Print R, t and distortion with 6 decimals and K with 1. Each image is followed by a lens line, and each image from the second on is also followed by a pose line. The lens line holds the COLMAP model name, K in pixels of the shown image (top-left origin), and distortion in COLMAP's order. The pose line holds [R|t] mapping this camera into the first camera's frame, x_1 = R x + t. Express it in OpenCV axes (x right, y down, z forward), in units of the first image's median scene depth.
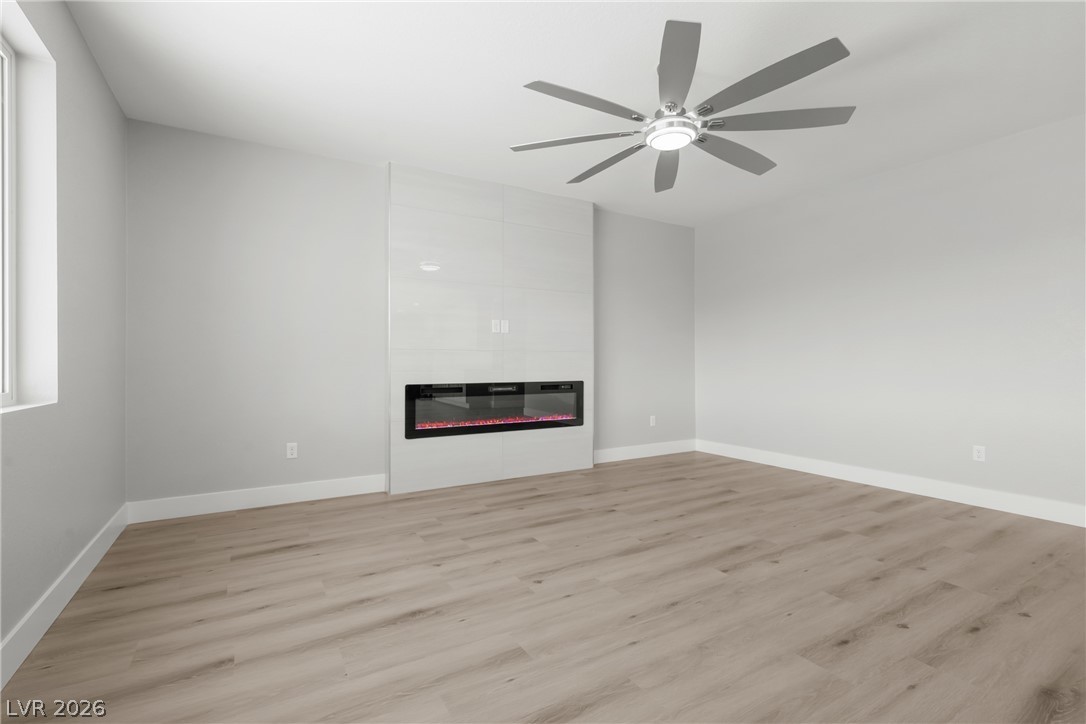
lens RADIAL K [[496.3, 0, 541.7], [0, 496.3, 362.4], [0, 0, 1]] dist [-0.007838, 0.003456]
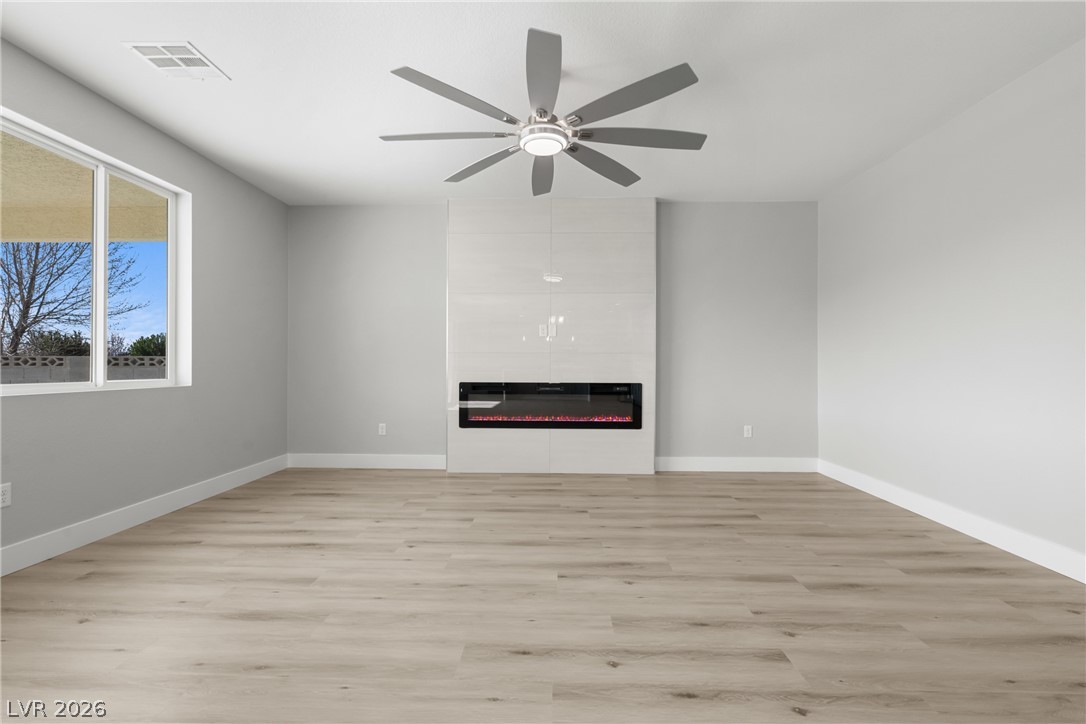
lens RADIAL K [[496.3, 0, 544.4], [0, 496.3, 365.1], [0, 0, 1]] dist [-0.007838, 0.003456]
pose [[0.844902, 0.003208, -0.534911, 0.763899], [-0.003242, 0.999994, 0.000876, 0.001907], [0.534911, 0.000994, 0.844908, 0.134761]]
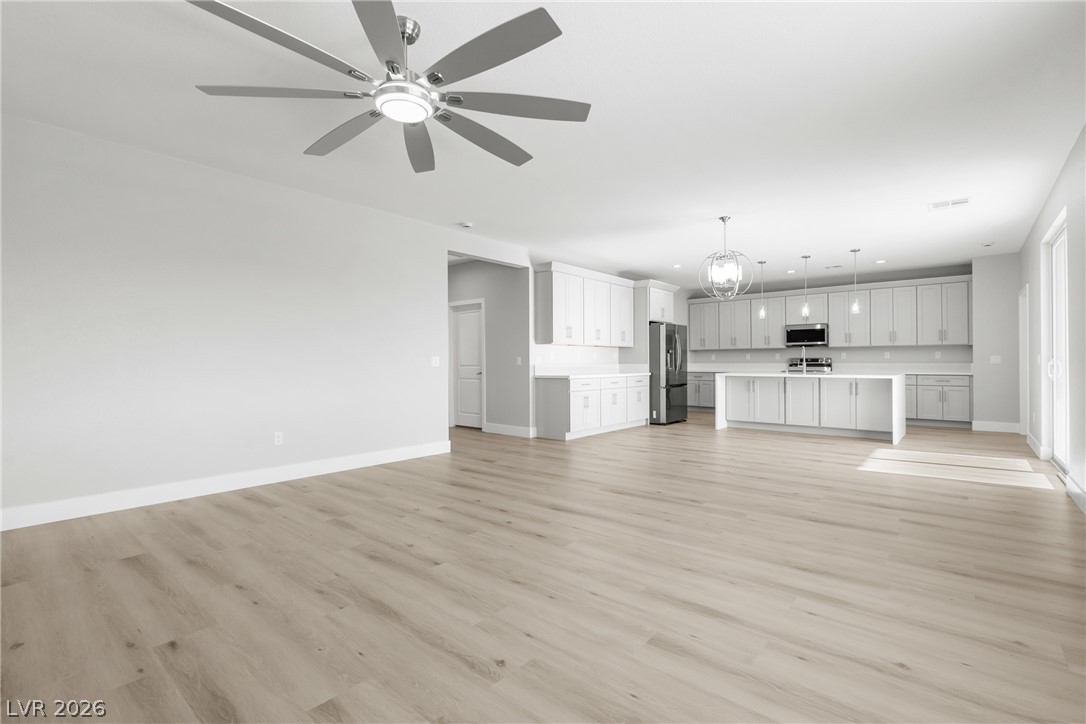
lens RADIAL K [[496.3, 0, 547.3], [0, 496.3, 357.9], [0, 0, 1]] dist [-0.007838, 0.003456]
pose [[-0.327532, 0.007076, 0.944813, -0.610528], [0.003612, 0.999974, -0.006237, -0.002308], [-0.944833, 0.001370, -0.327549, 0.990982]]
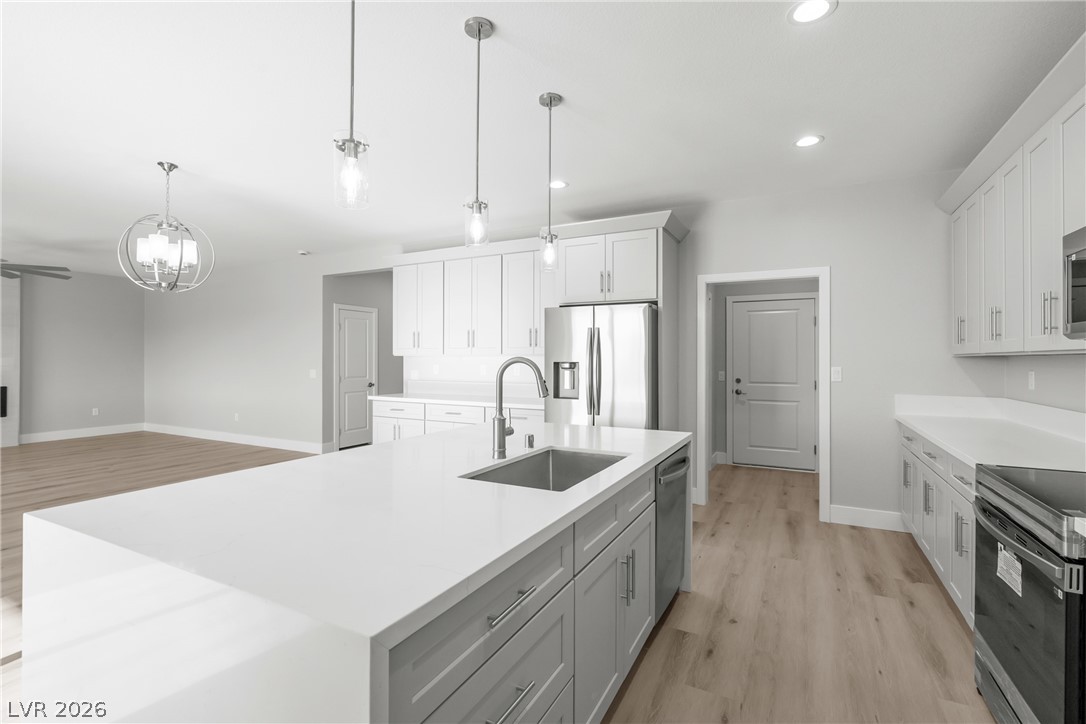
lens RADIAL K [[496.3, 0, 546.6], [0, 496.3, 359.3], [0, 0, 1]] dist [-0.007838, 0.003456]
pose [[0.848240, -0.000457, 0.529611, 1.138811], [-0.000082, 1.000000, 0.000994, -0.075172], [-0.529611, -0.000887, 0.848240, -1.835569]]
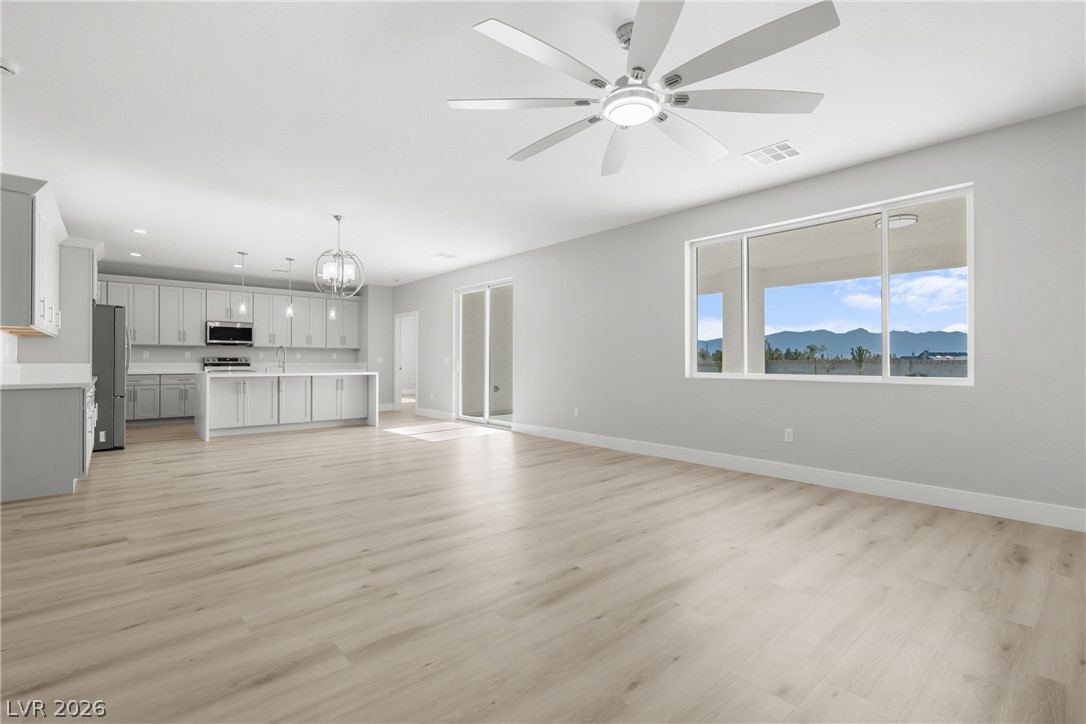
lens RADIAL K [[496.3, 0, 543.4], [0, 496.3, 358.1], [0, 0, 1]] dist [-0.007838, 0.003456]
pose [[-0.983796, -0.003244, -0.179261, 0.545107], [-0.002454, 0.999986, -0.004629, -0.000708], [0.179273, -0.004114, -0.983791, 1.750890]]
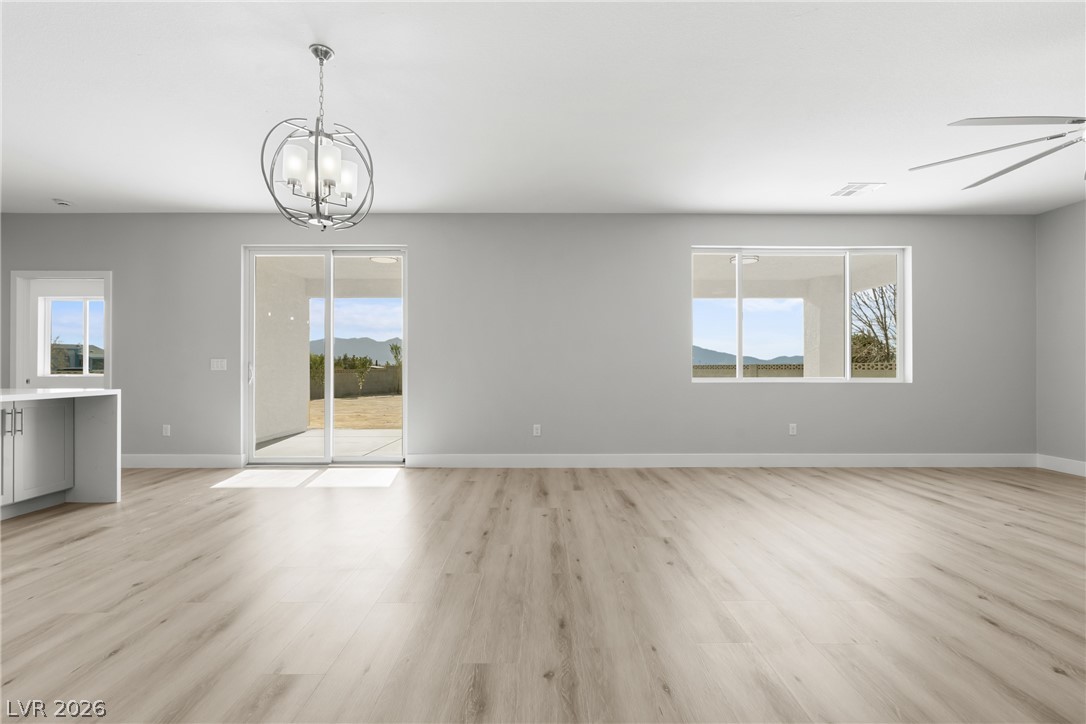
lens RADIAL K [[496.3, 0, 545.4], [0, 496.3, 366.2], [0, 0, 1]] dist [-0.007838, 0.003456]
pose [[-0.505133, -0.002621, -0.863037, 1.545281], [-0.002212, 0.999996, -0.001742, 0.005262], [0.863039, 0.001029, -0.505137, 0.493800]]
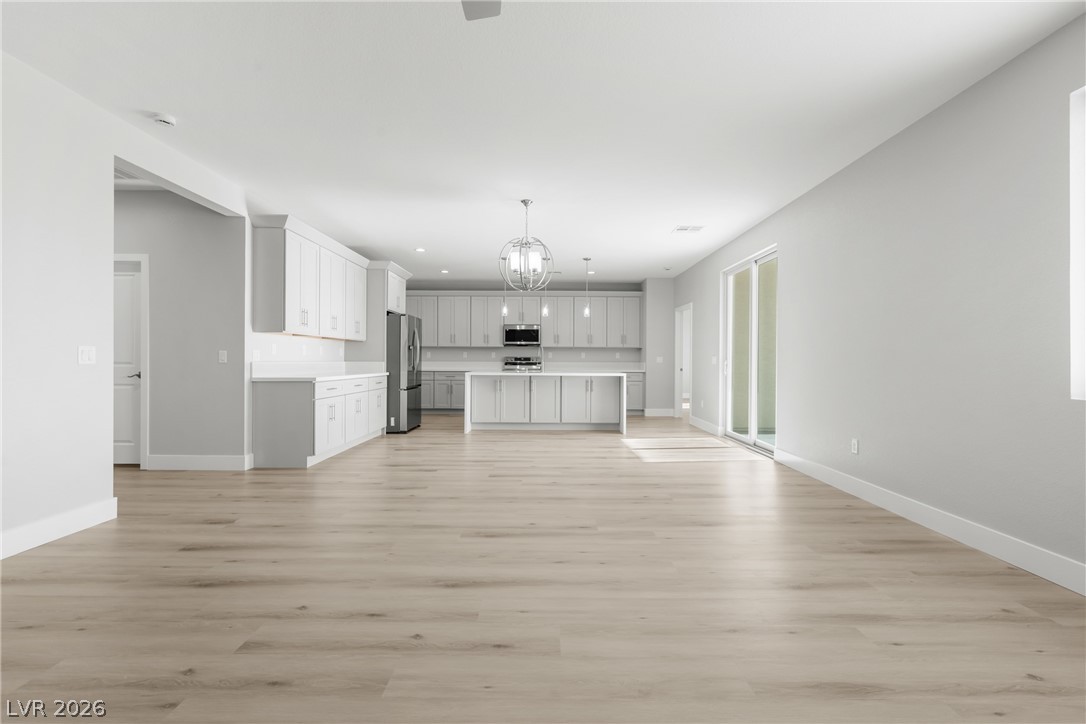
lens RADIAL K [[496.3, 0, 546.5], [0, 496.3, 364.2], [0, 0, 1]] dist [-0.007838, 0.003456]
pose [[-0.860167, -0.010269, 0.509909, 0.025895], [-0.006214, 0.999934, 0.009655, -0.000700], [-0.509975, 0.005136, -0.860174, 1.178905]]
